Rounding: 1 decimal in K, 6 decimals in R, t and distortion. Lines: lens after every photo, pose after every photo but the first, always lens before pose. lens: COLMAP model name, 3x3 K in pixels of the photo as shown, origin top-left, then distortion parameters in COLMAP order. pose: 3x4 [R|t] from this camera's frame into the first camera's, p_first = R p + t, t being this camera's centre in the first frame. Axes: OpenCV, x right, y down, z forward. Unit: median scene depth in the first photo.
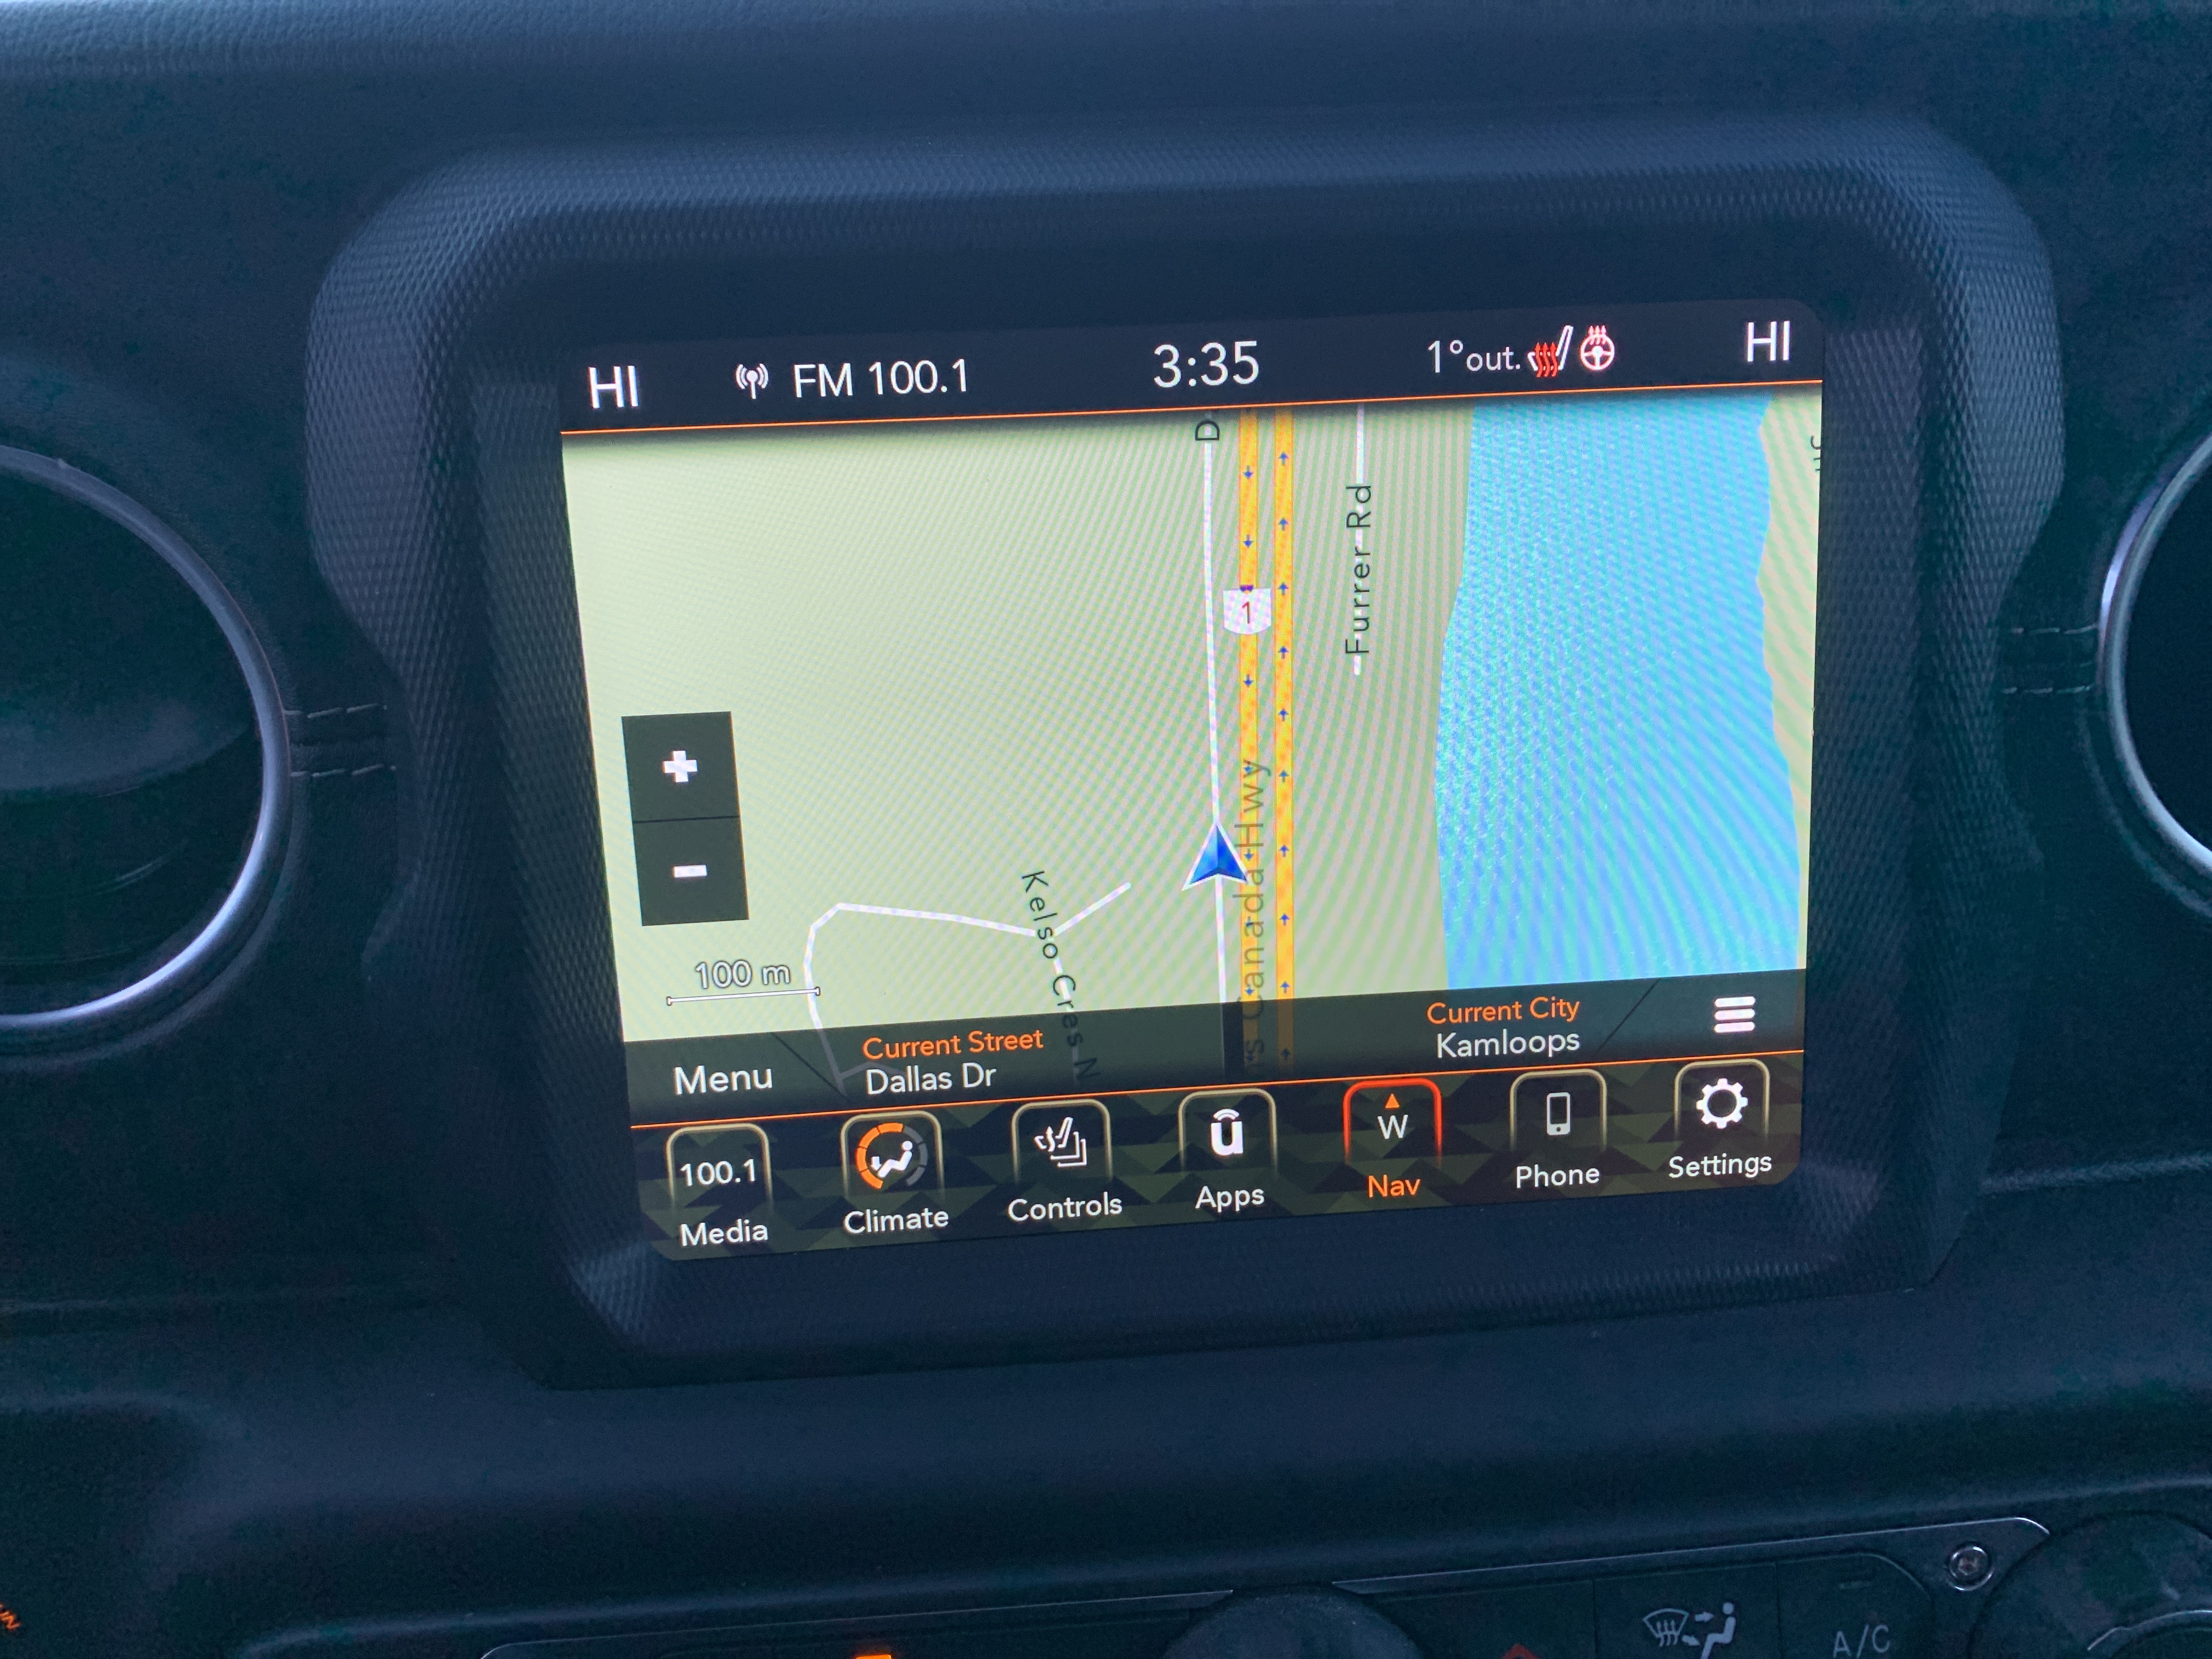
lens RADIAL K [[1747.1, 0, 1106.0], [0, 1747.1, 829.5], [0, 0, 1]] dist [0.007689, 0.005054]
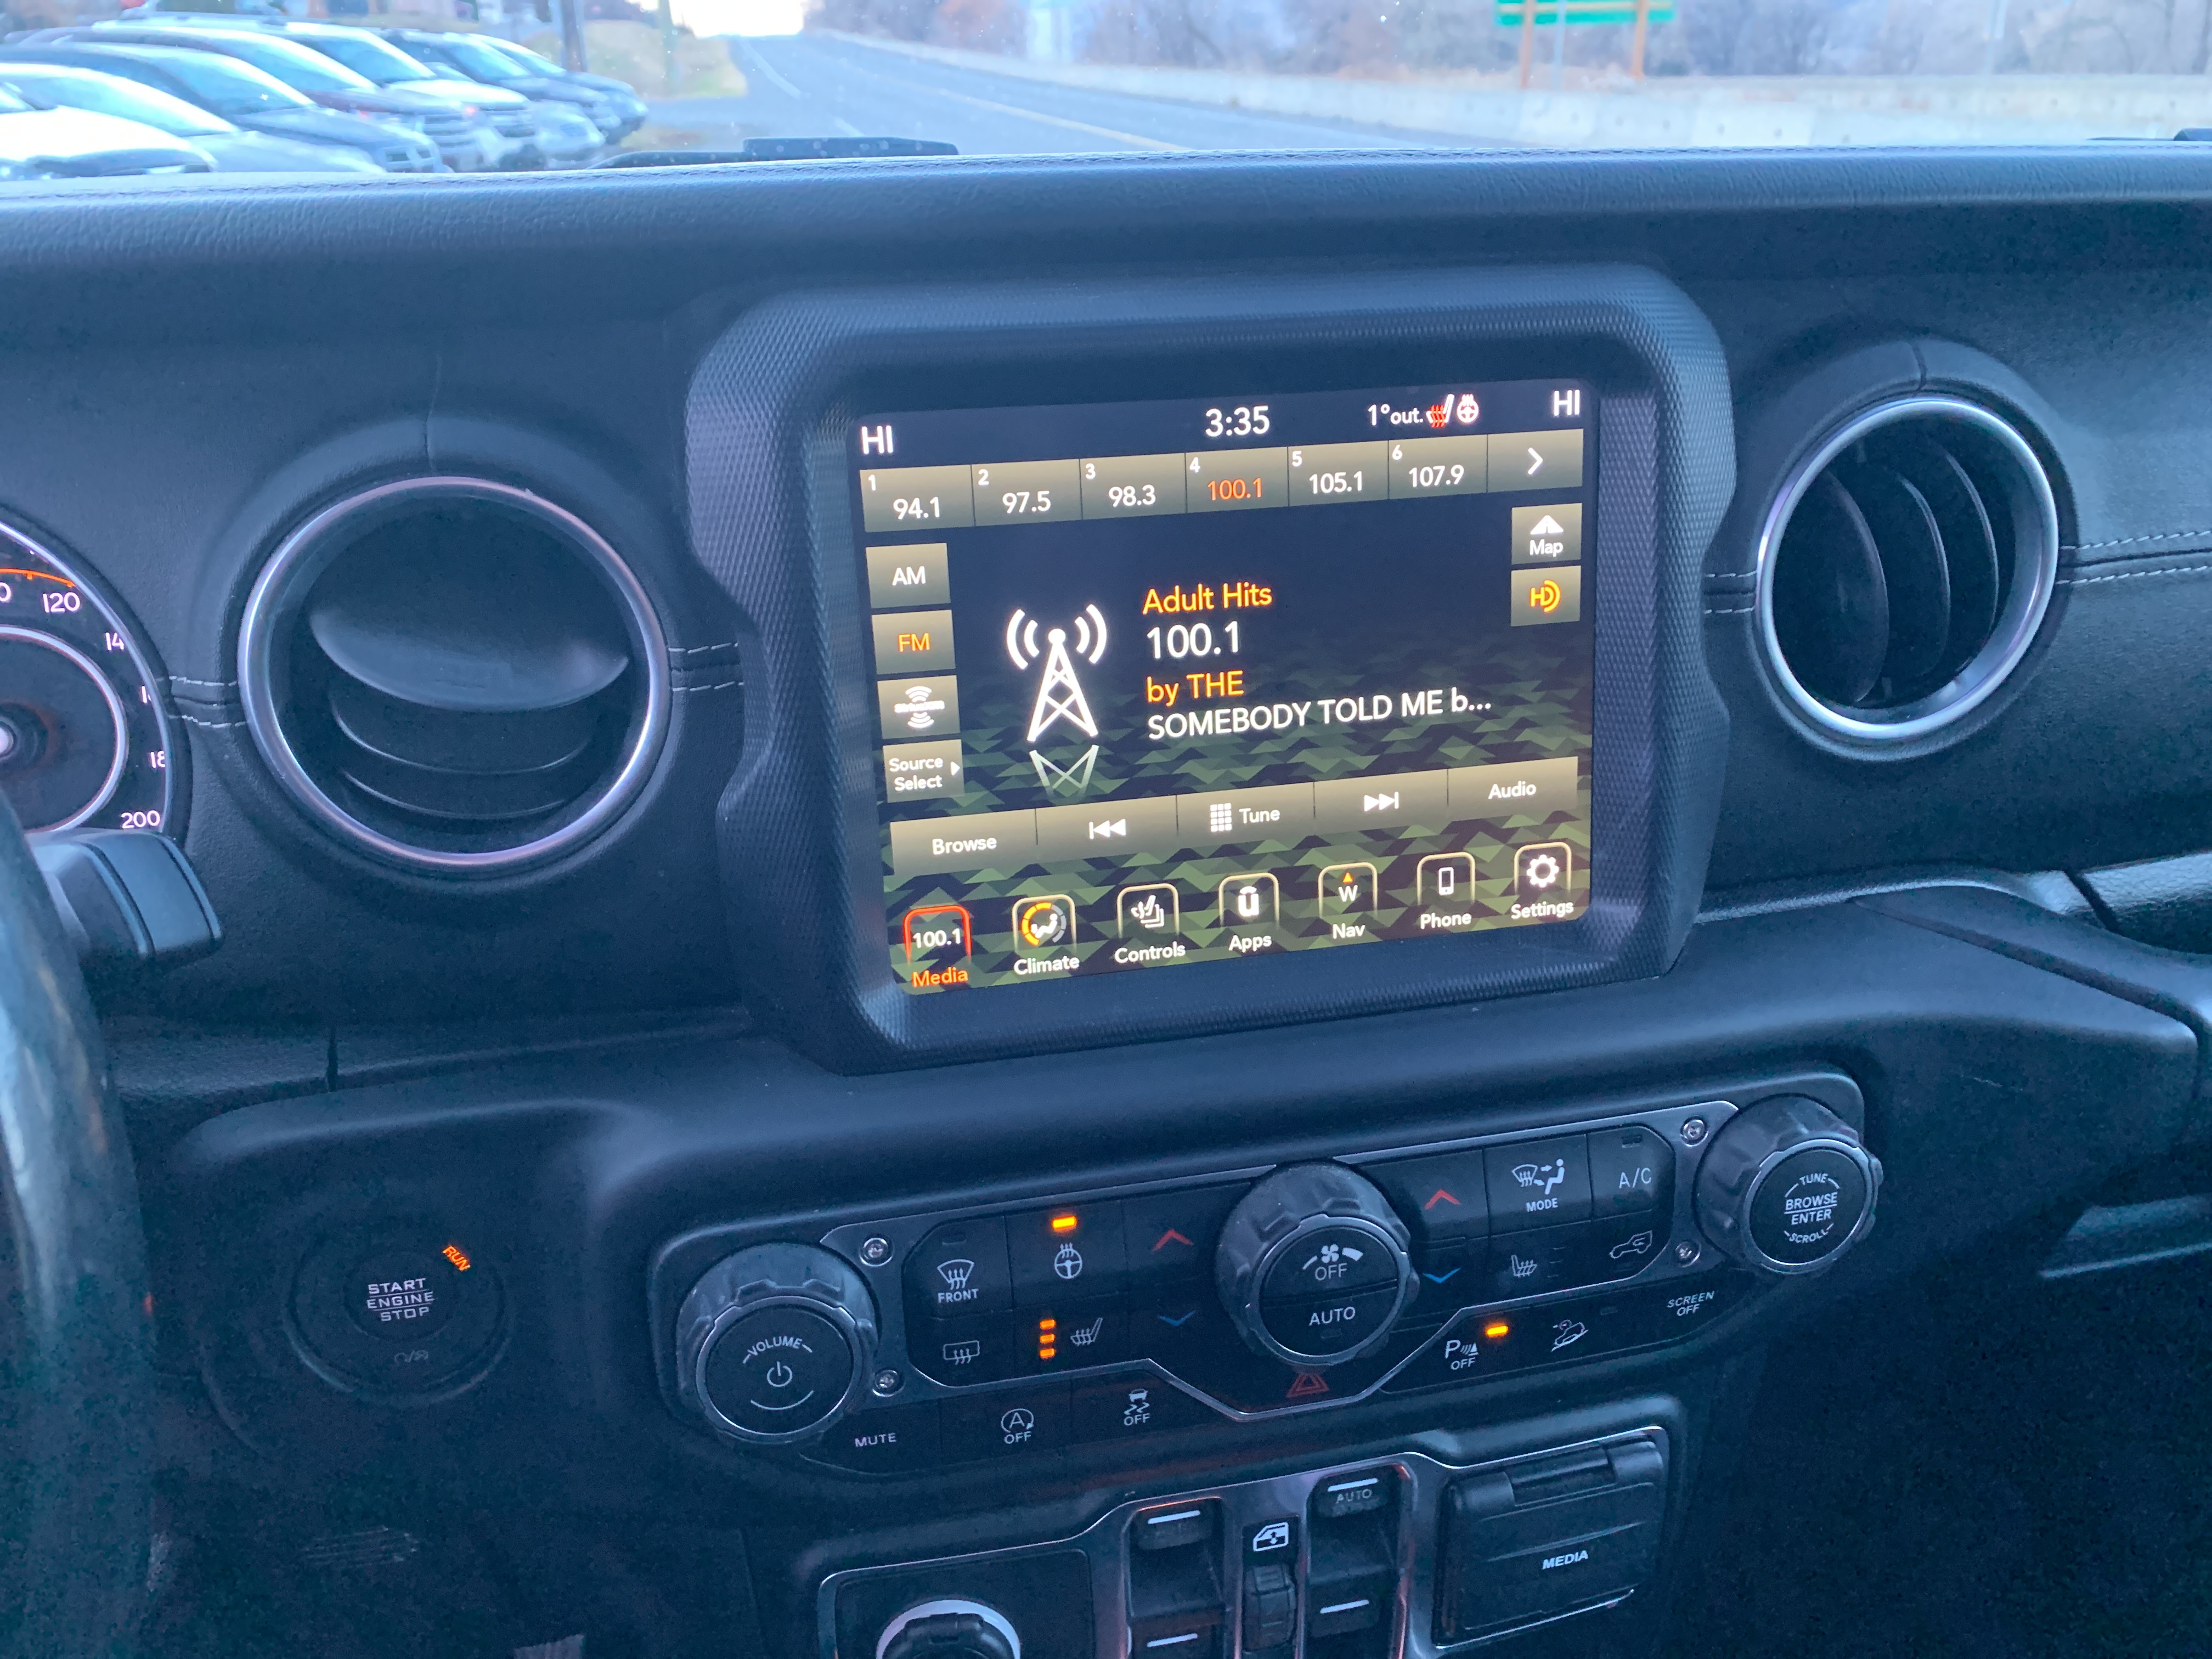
lens RADIAL K [[1666.7, 0, 1101.5], [0, 1666.7, 813.6], [0, 0, 1]] dist [0.048136, -0.001049]
pose [[0.989332, -0.037974, 0.140644, -0.279311], [0.032781, 0.998699, 0.039059, 0.030293], [-0.141944, -0.034032, 0.989289, -0.492871]]
